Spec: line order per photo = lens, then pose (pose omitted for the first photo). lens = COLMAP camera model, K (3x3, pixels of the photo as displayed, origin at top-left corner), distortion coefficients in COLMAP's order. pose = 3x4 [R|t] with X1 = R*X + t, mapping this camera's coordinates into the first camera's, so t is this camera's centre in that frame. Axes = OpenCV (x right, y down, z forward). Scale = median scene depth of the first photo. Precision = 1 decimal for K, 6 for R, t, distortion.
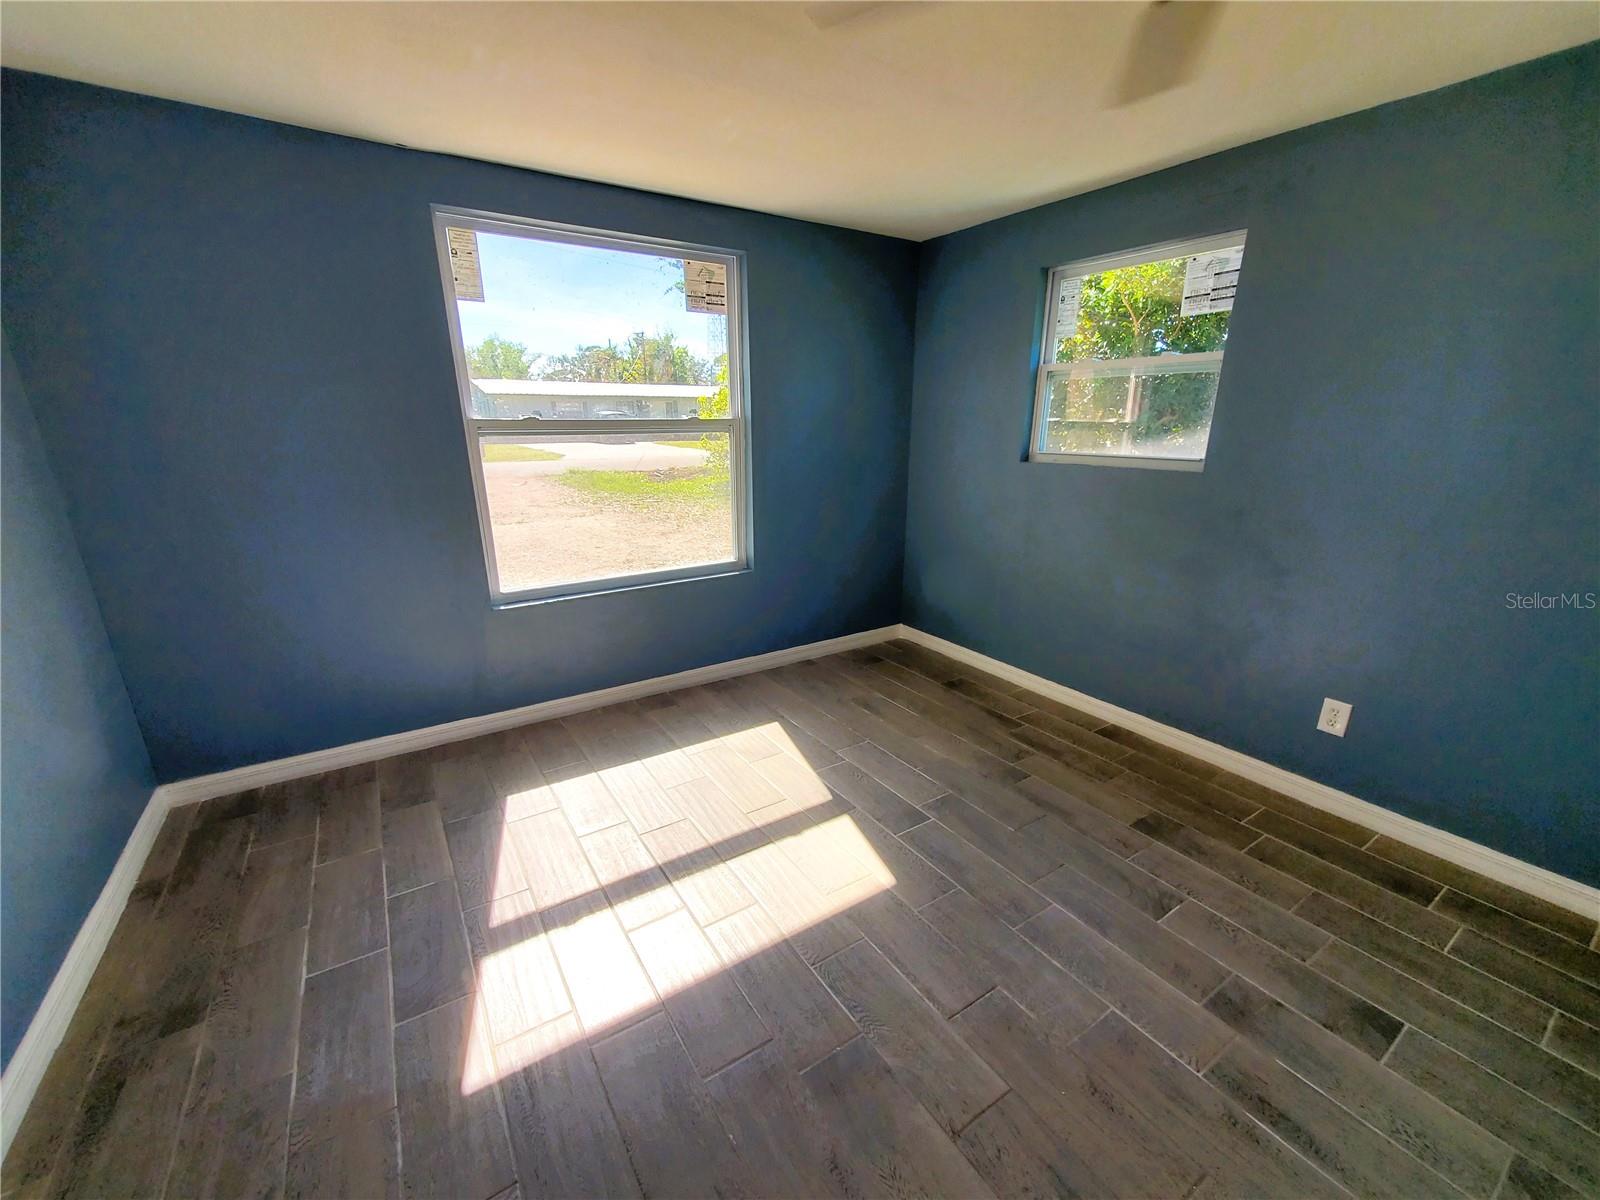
lens RADIAL K [[646.9, 0, 804.4], [0, 646.9, 614.9], [0, 0, 1]] dist [-0.000533, -0.000396]
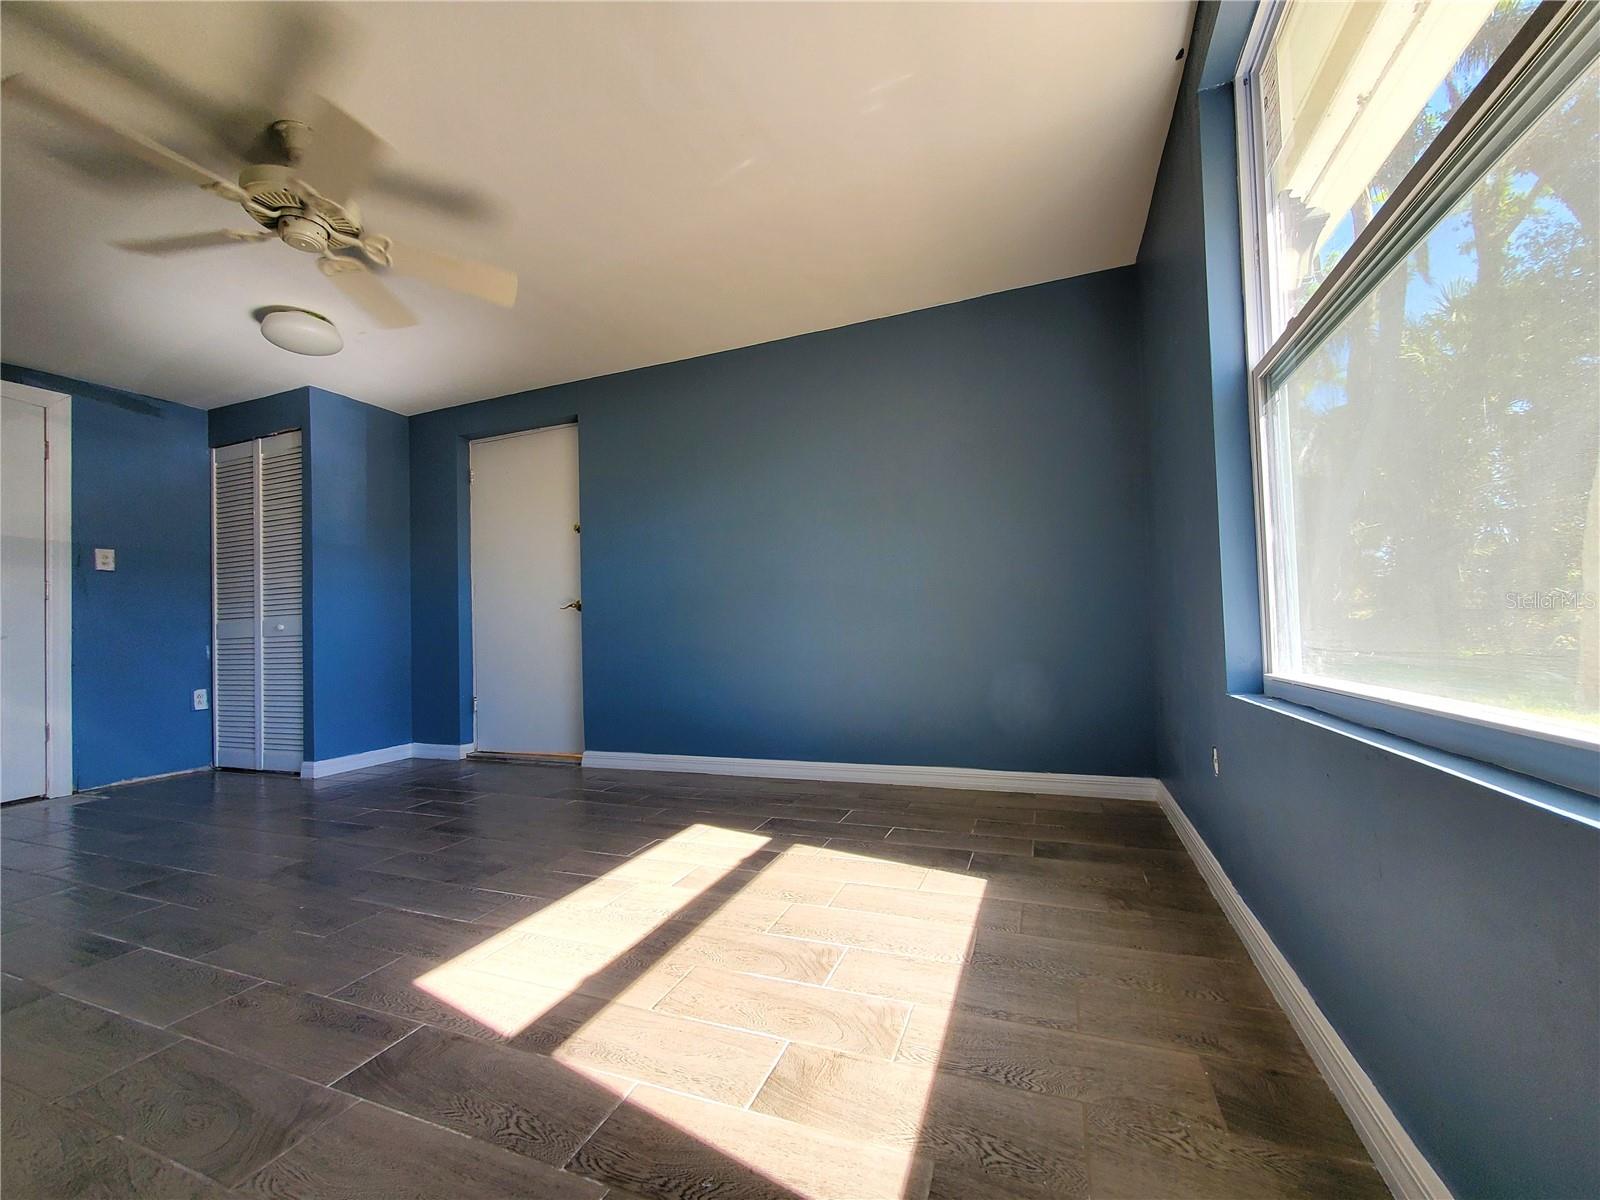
lens RADIAL K [[636.1, 0, 806.3], [0, 636.1, 620.5], [0, 0, 1]] dist [0.000758, -0.002335]
pose [[-0.813877, 0.008014, -0.580981, 0.153718], [-0.144422, 0.965734, 0.215637, -0.143592], [0.562802, 0.259409, -0.784832, 1.250813]]
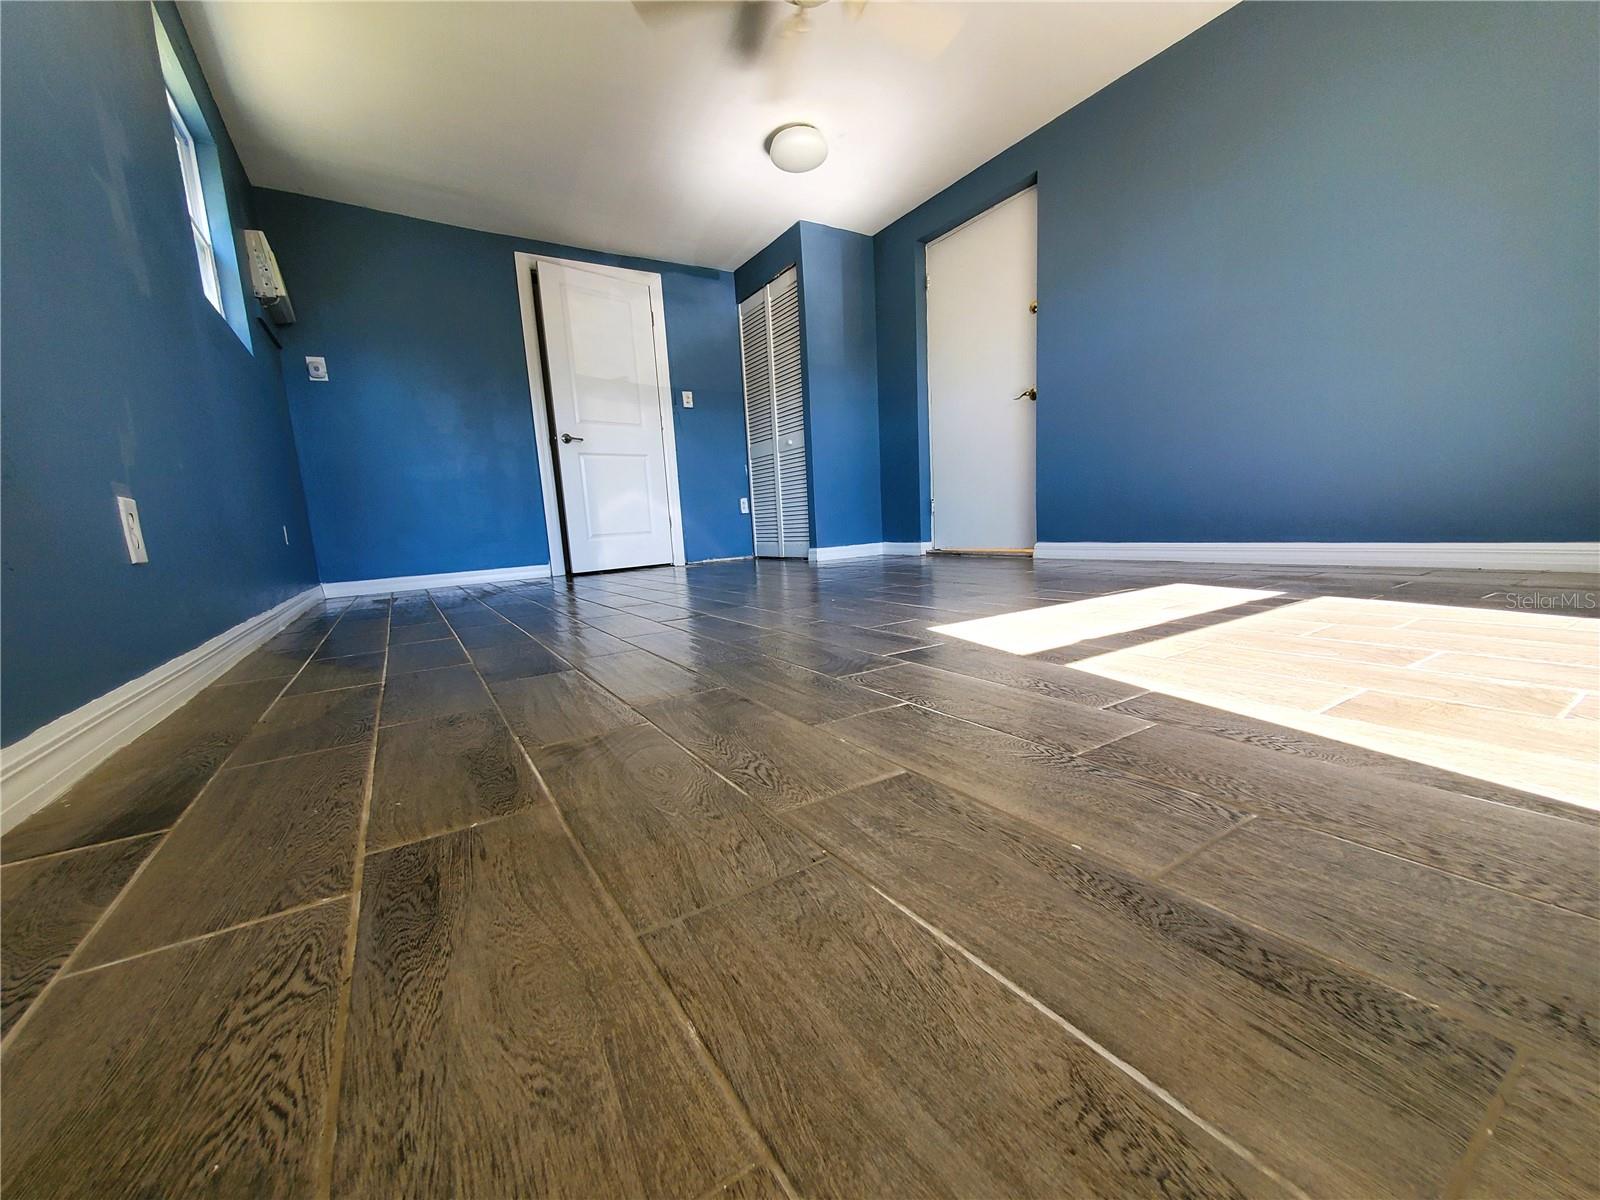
lens RADIAL K [[636.1, 0, 806.3], [0, 636.1, 620.5], [0, 0, 1]] dist [0.000758, -0.002335]
pose [[-0.998603, 0.045934, 0.026112, 0.214229], [0.052723, 0.898729, 0.435324, 0.022215], [-0.003471, 0.436093, -0.899895, 1.281728]]
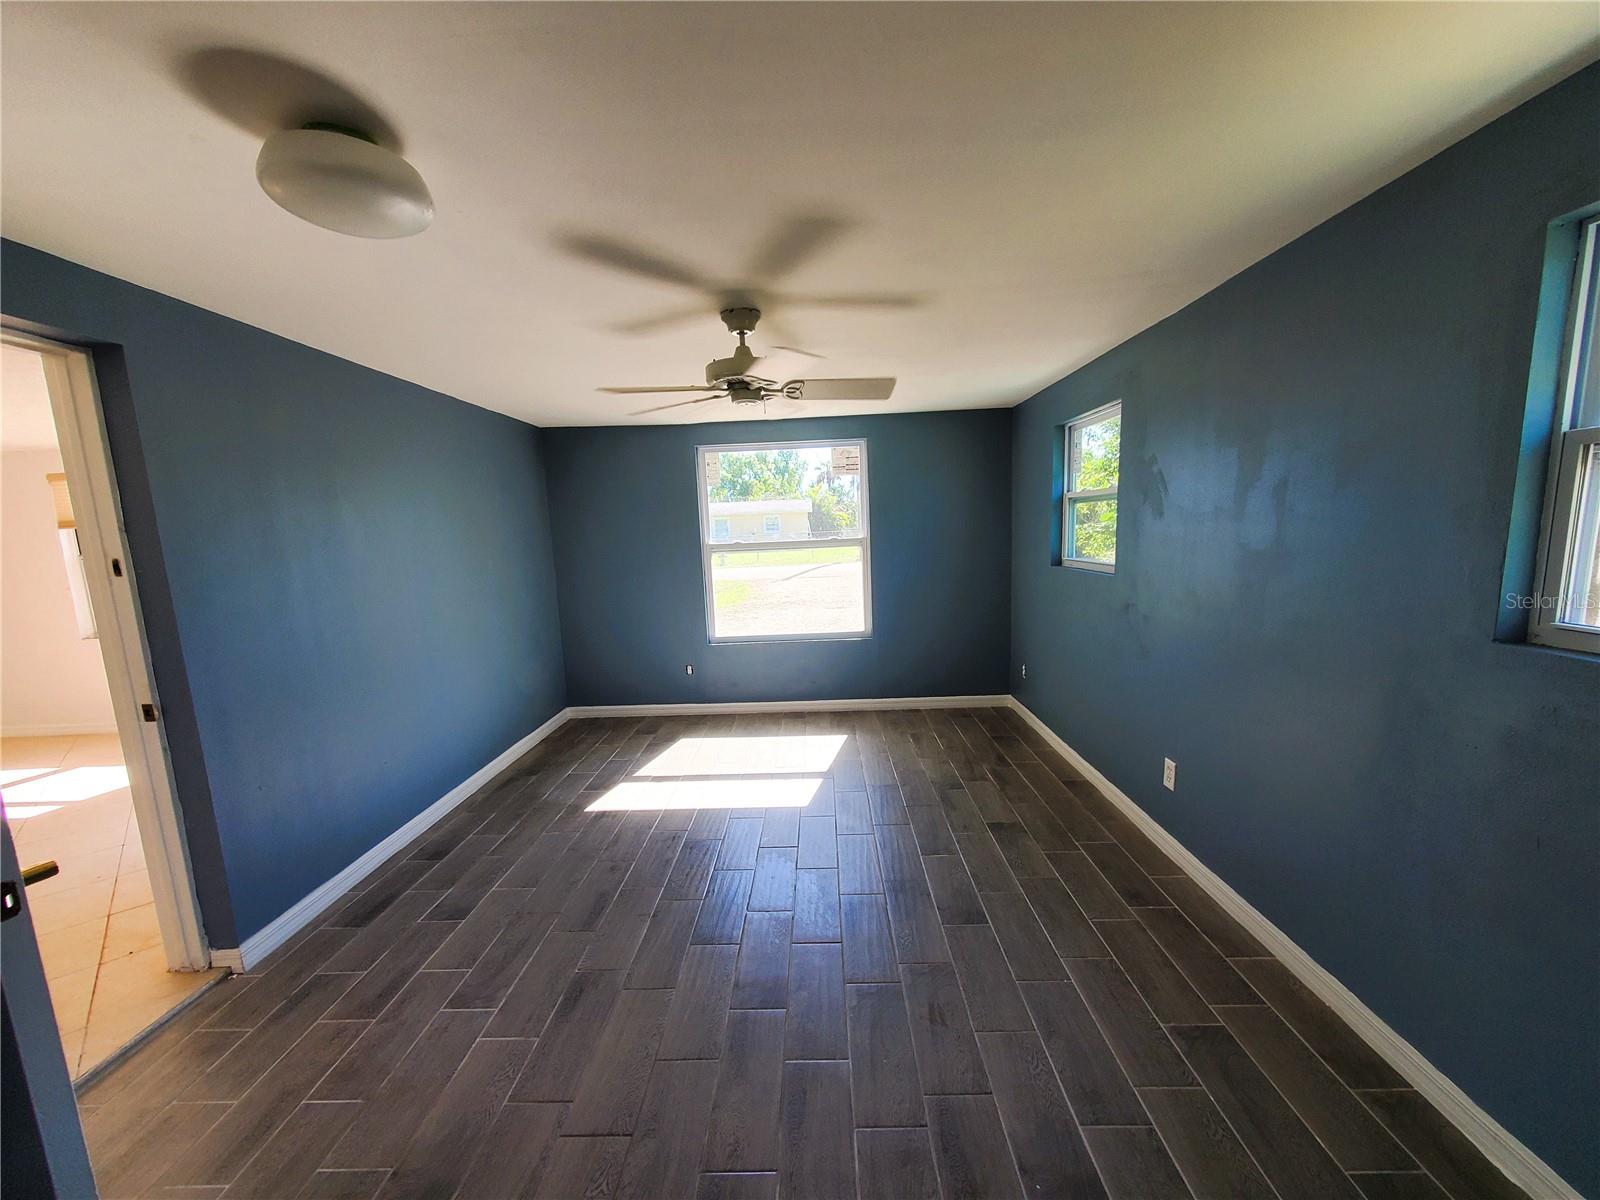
lens RADIAL K [[636.1, 0, 806.3], [0, 636.1, 620.5], [0, 0, 1]] dist [0.000758, -0.002335]
pose [[0.822175, 0.049426, -0.567085, 0.784260], [-0.128068, 0.986744, -0.099674, 0.068374], [0.554641, 0.154575, 0.817606, -0.337915]]
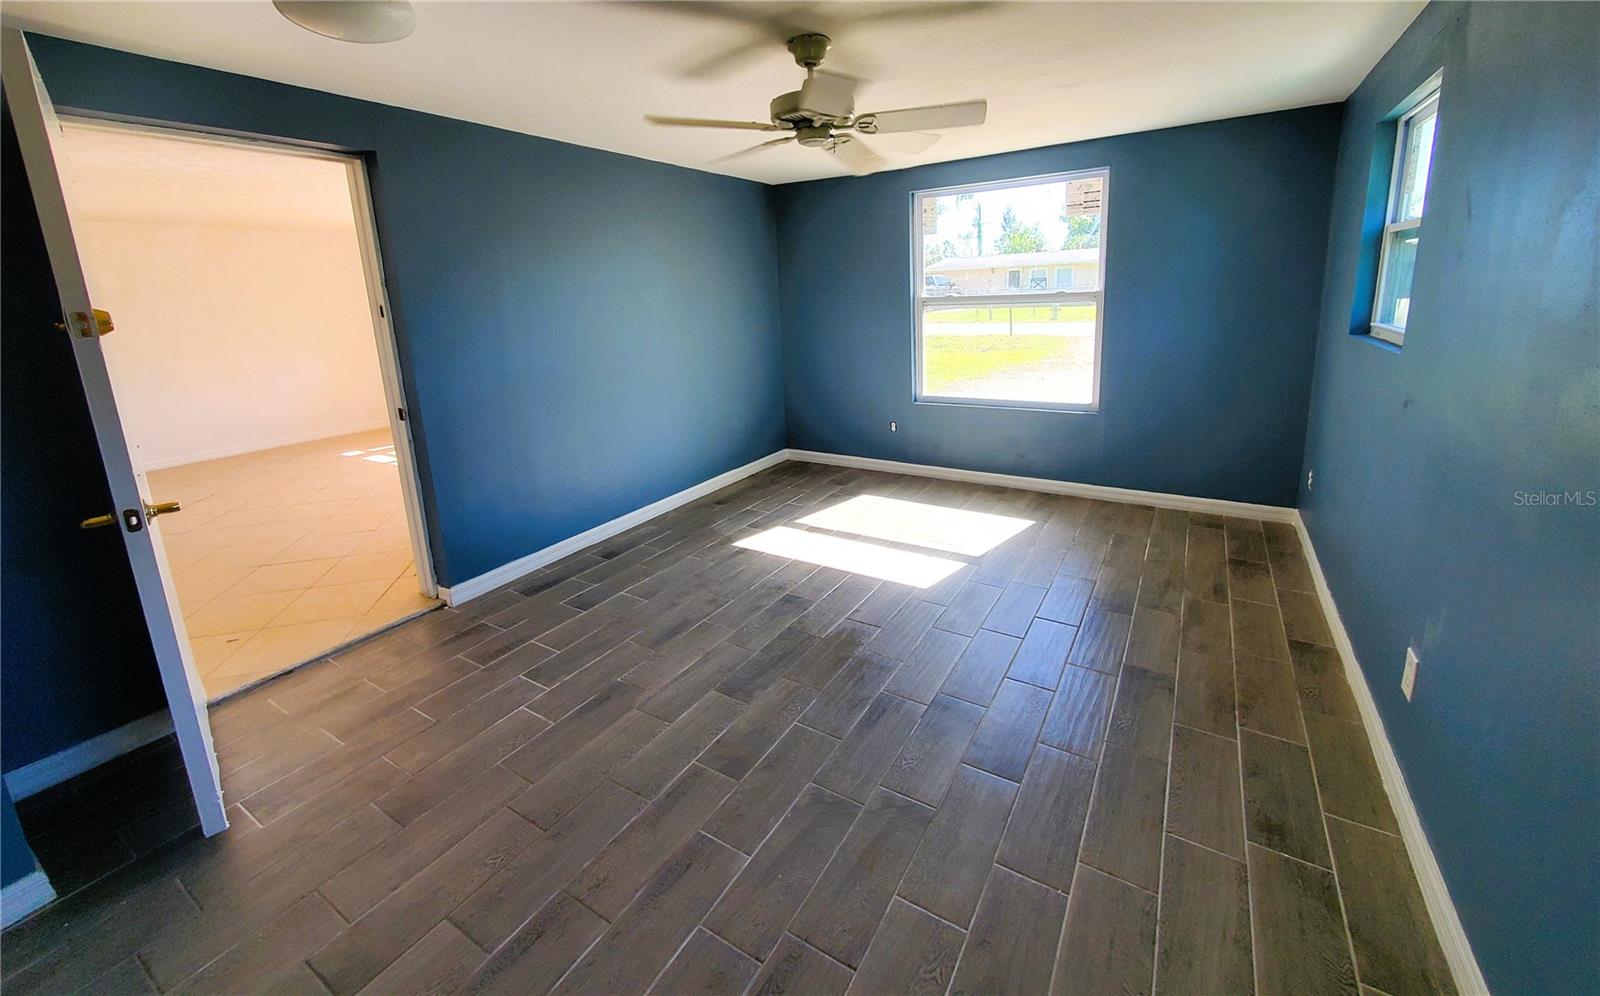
lens RADIAL K [[633.7, 0, 807.0], [0, 633.7, 420.0], [0, 0, 1]] dist [-0.002782, -0.000342]
pose [[0.420184, 0.162193, -0.892826, 0.969032], [-0.227298, 0.971343, 0.069486, -0.020253], [0.878511, 0.173741, 0.445009, -0.009570]]
